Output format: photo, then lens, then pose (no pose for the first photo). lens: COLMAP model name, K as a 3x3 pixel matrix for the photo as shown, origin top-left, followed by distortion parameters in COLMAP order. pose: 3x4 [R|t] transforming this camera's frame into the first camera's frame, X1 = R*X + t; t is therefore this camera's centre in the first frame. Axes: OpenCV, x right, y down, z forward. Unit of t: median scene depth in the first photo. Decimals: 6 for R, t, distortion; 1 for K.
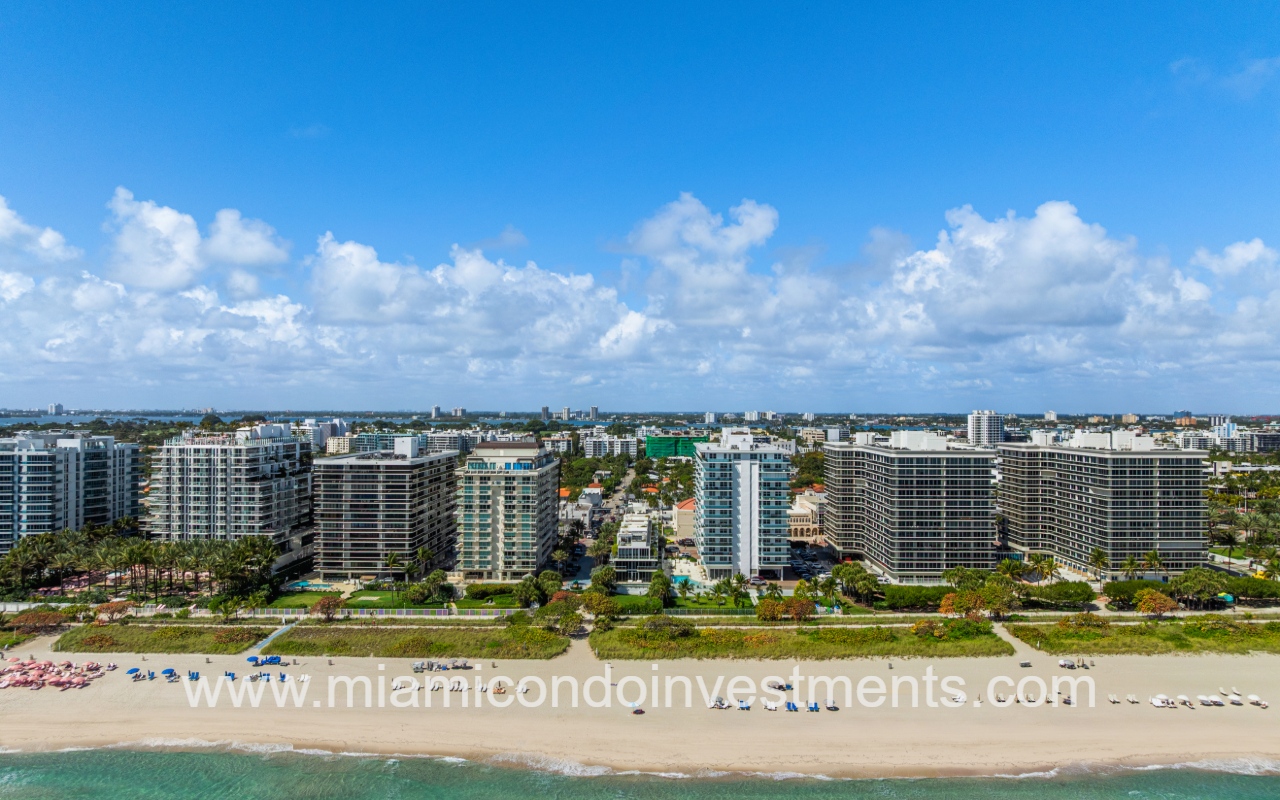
lens RADIAL K [[929.0, 0, 677.3], [0, 929.0, 372.3], [0, 0, 1]] dist [-0.028613, -0.009735]
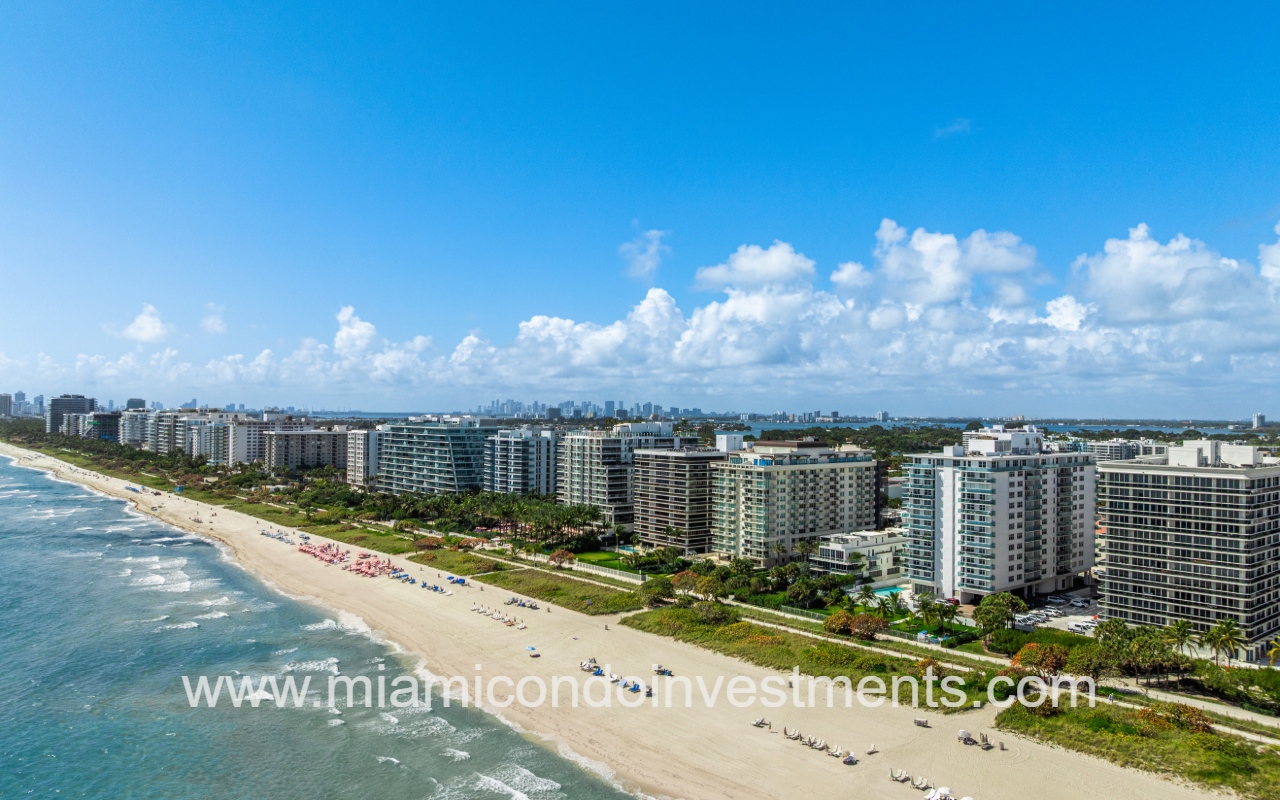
lens RADIAL K [[936.7, 0, 614.5], [0, 936.7, 382.9], [0, 0, 1]] dist [-0.027400, -0.004879]
pose [[0.609911, -0.021812, -0.792170, 0.588855], [0.023796, 0.999674, -0.009204, 0.014548], [0.792113, -0.013237, 0.610231, 0.200574]]
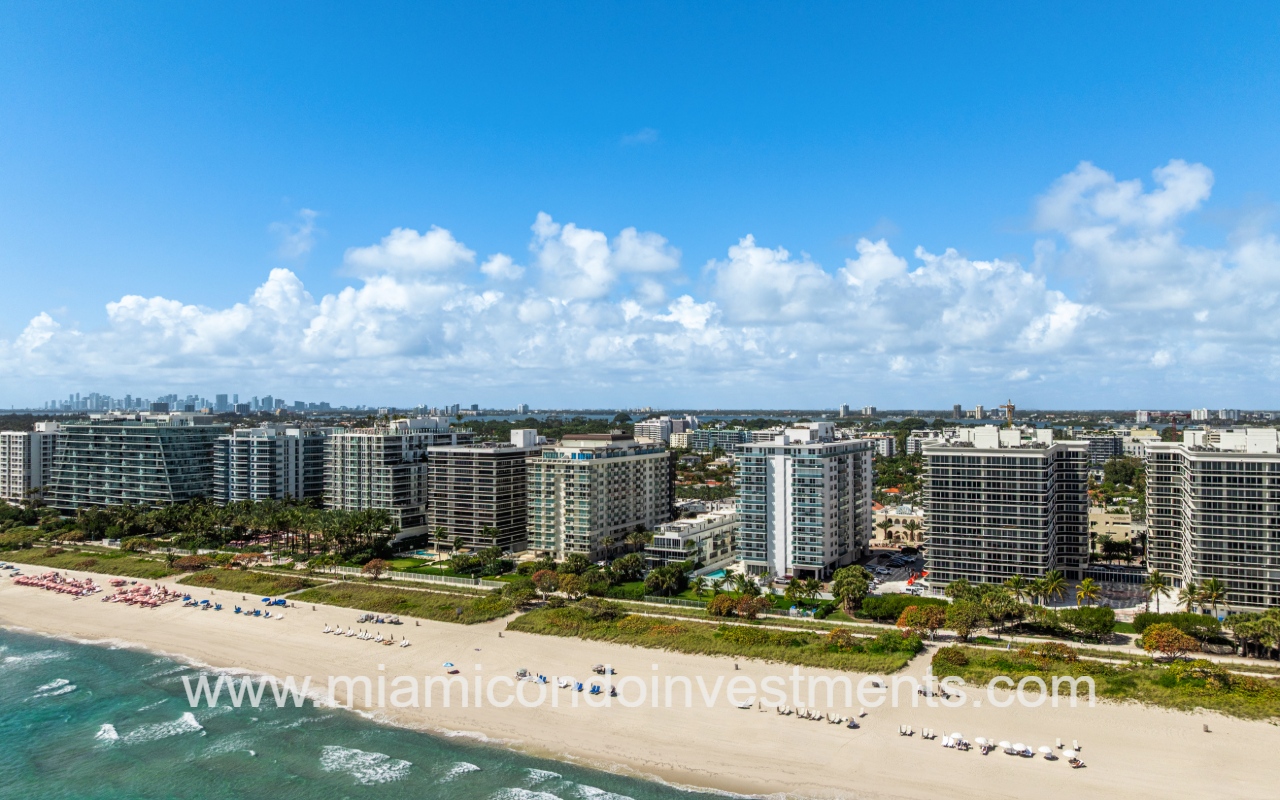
lens RADIAL K [[958.6, 0, 663.7], [0, 958.6, 366.5], [0, 0, 1]] dist [0.006761, -0.094069]
pose [[0.888969, -0.021675, -0.457454, 0.426351], [0.020029, 0.999764, -0.008448, 0.008030], [0.457529, -0.001652, 0.889193, 0.051775]]
